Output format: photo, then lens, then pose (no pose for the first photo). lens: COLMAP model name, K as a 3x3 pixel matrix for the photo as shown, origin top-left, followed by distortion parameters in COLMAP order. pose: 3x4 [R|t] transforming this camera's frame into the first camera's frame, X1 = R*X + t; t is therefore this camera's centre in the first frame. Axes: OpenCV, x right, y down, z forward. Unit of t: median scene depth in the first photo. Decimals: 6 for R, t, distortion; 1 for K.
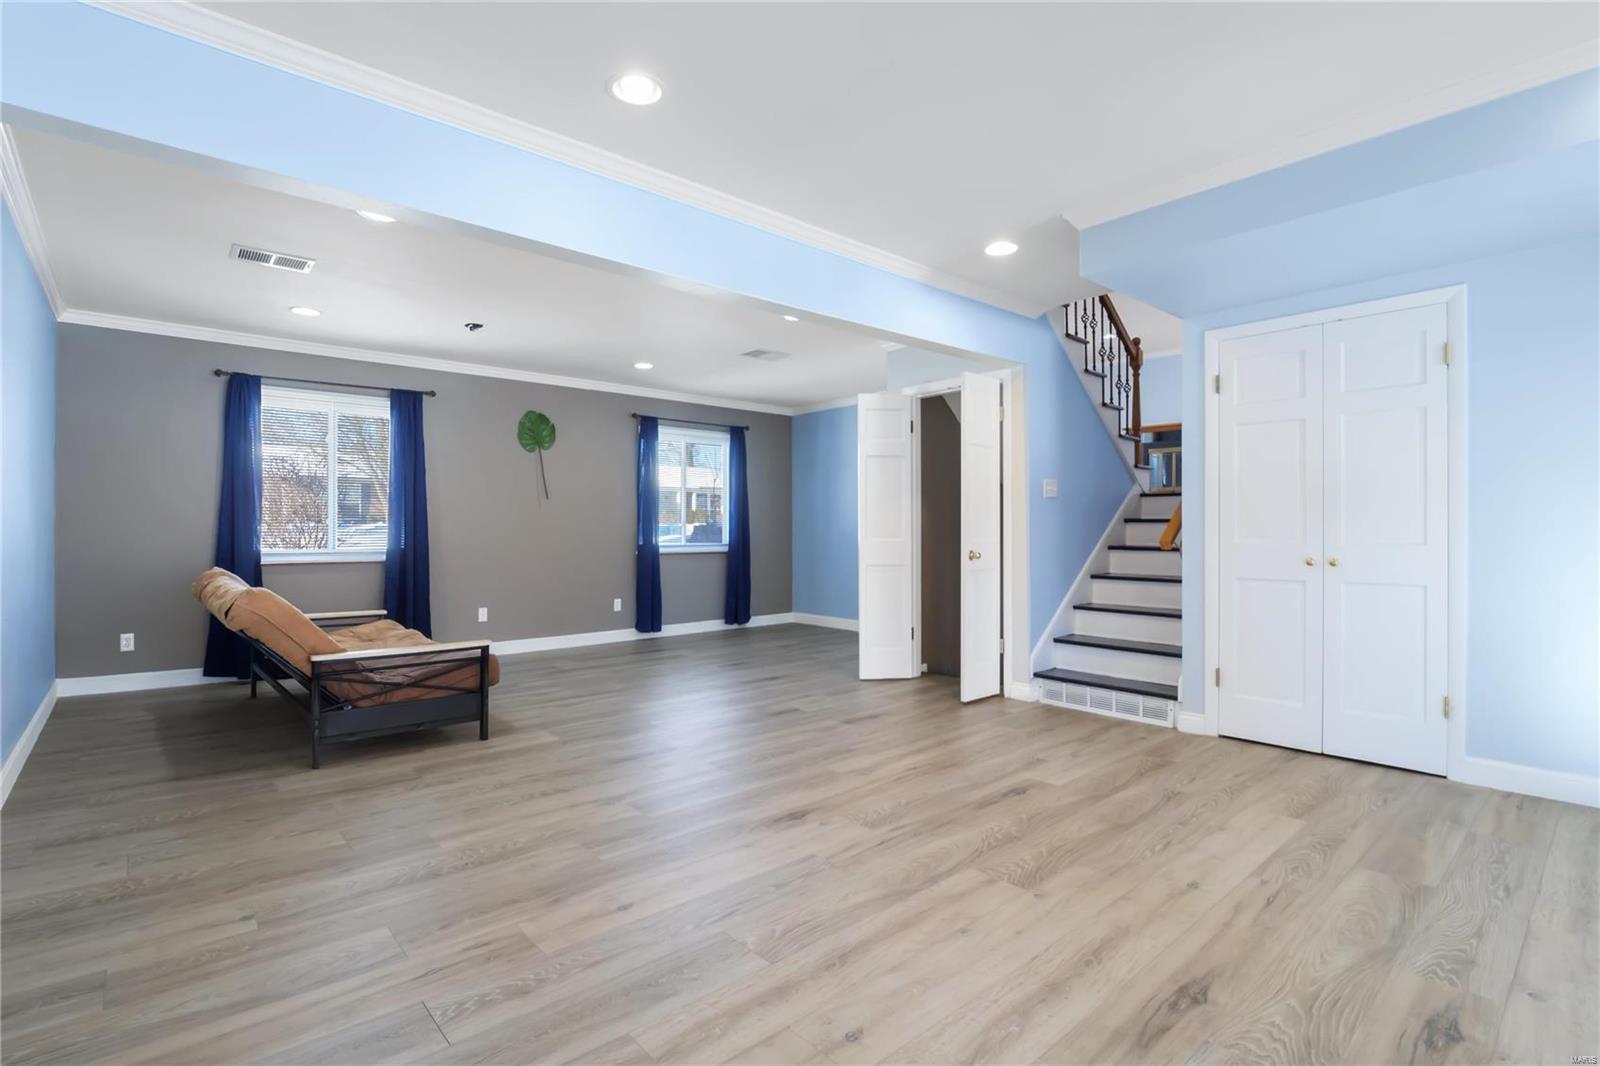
lens RADIAL K [[751.5, 0, 786.2], [0, 751.5, 534.1], [0, 0, 1]] dist [-0.012342, -0.001072]
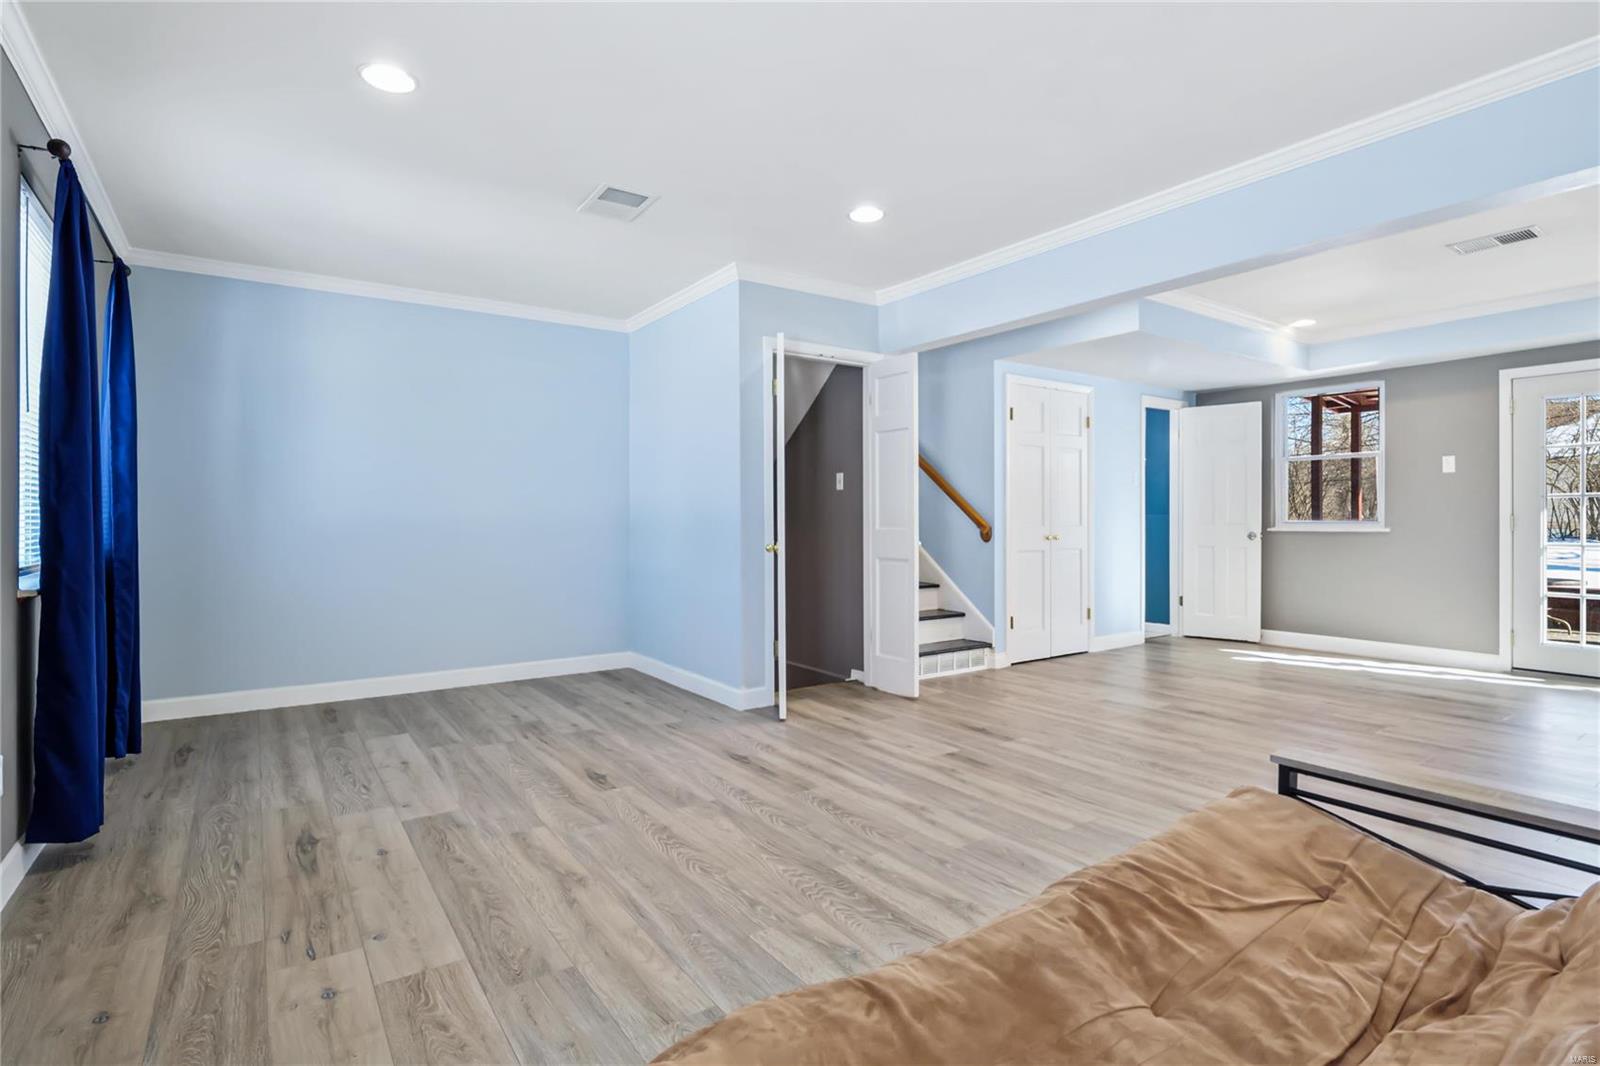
lens RADIAL K [[809.3, 0, 810.5], [0, 809.3, 521.7], [0, 0, 1]] dist [-0.006610, -0.001160]
pose [[0.113537, -0.005970, 0.993516, -1.188494], [0.010146, 0.999937, 0.004849, -0.012575], [-0.993482, 0.009529, 0.113590, 1.462356]]
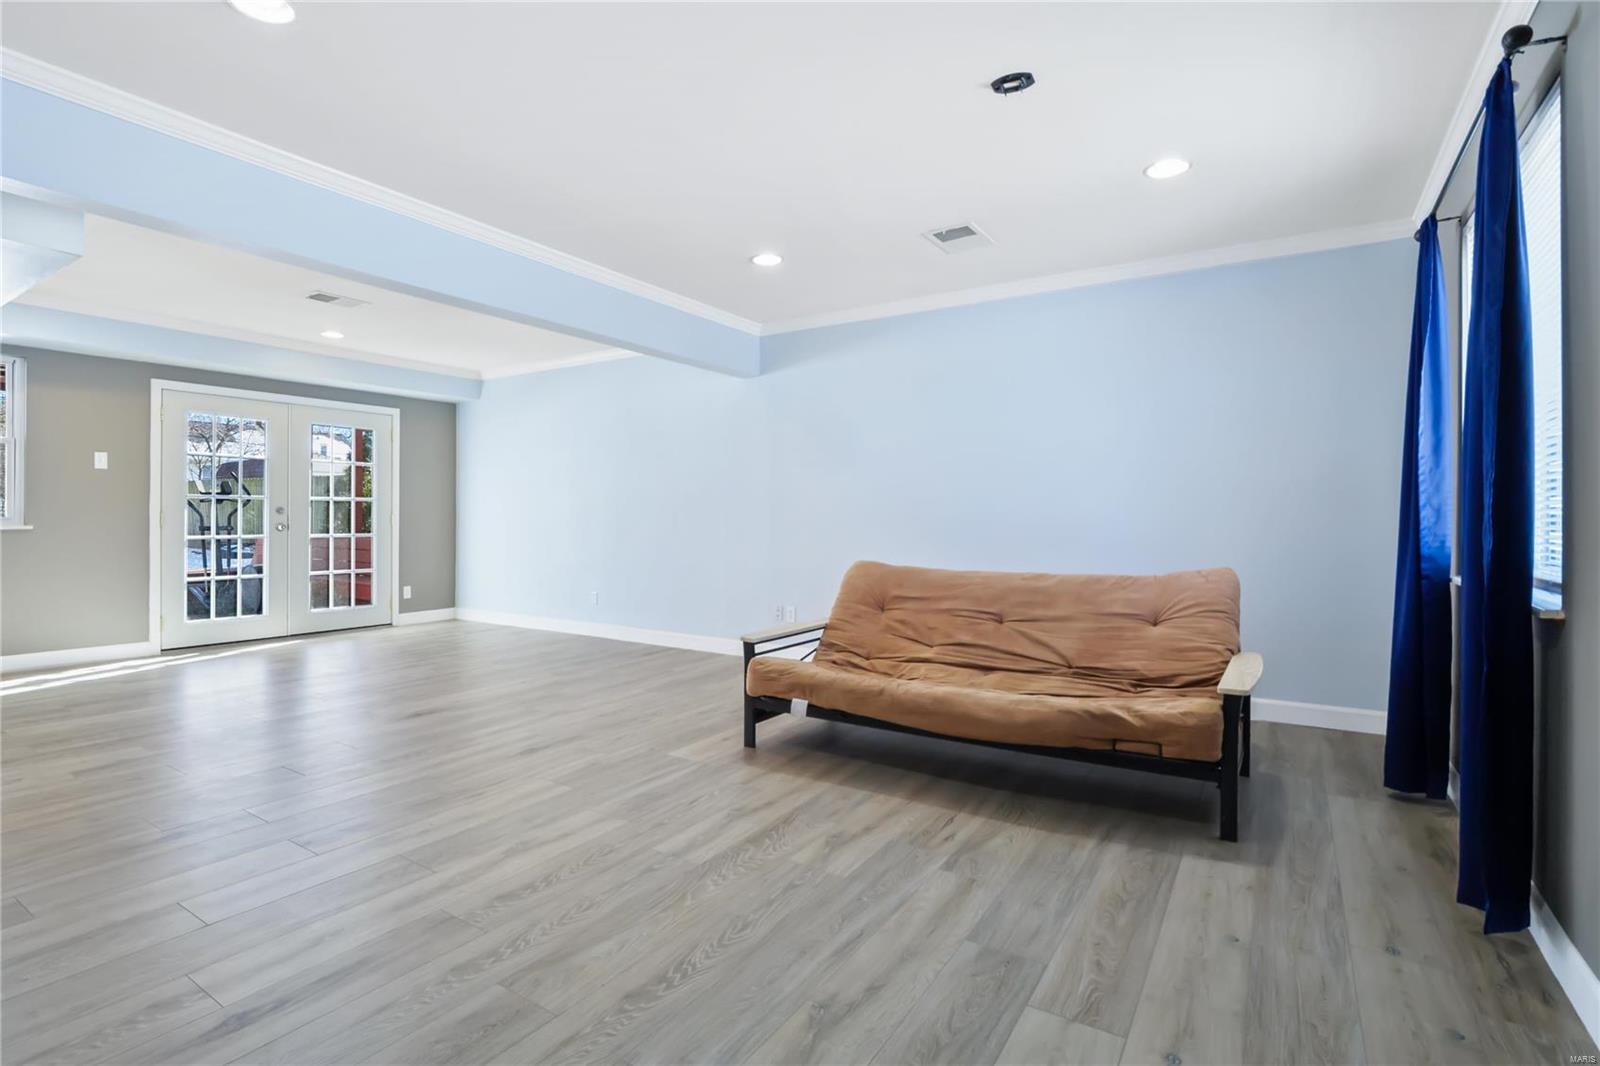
lens RADIAL K [[759.8, 0, 794.8], [0, 759.8, 521.2], [0, 0, 1]] dist [-0.011822, -0.000773]
pose [[-0.960418, -0.004156, -0.278532, -0.245700], [-0.007719, 0.999902, 0.011695, -0.014049], [0.278456, 0.013383, -0.960356, 2.300883]]
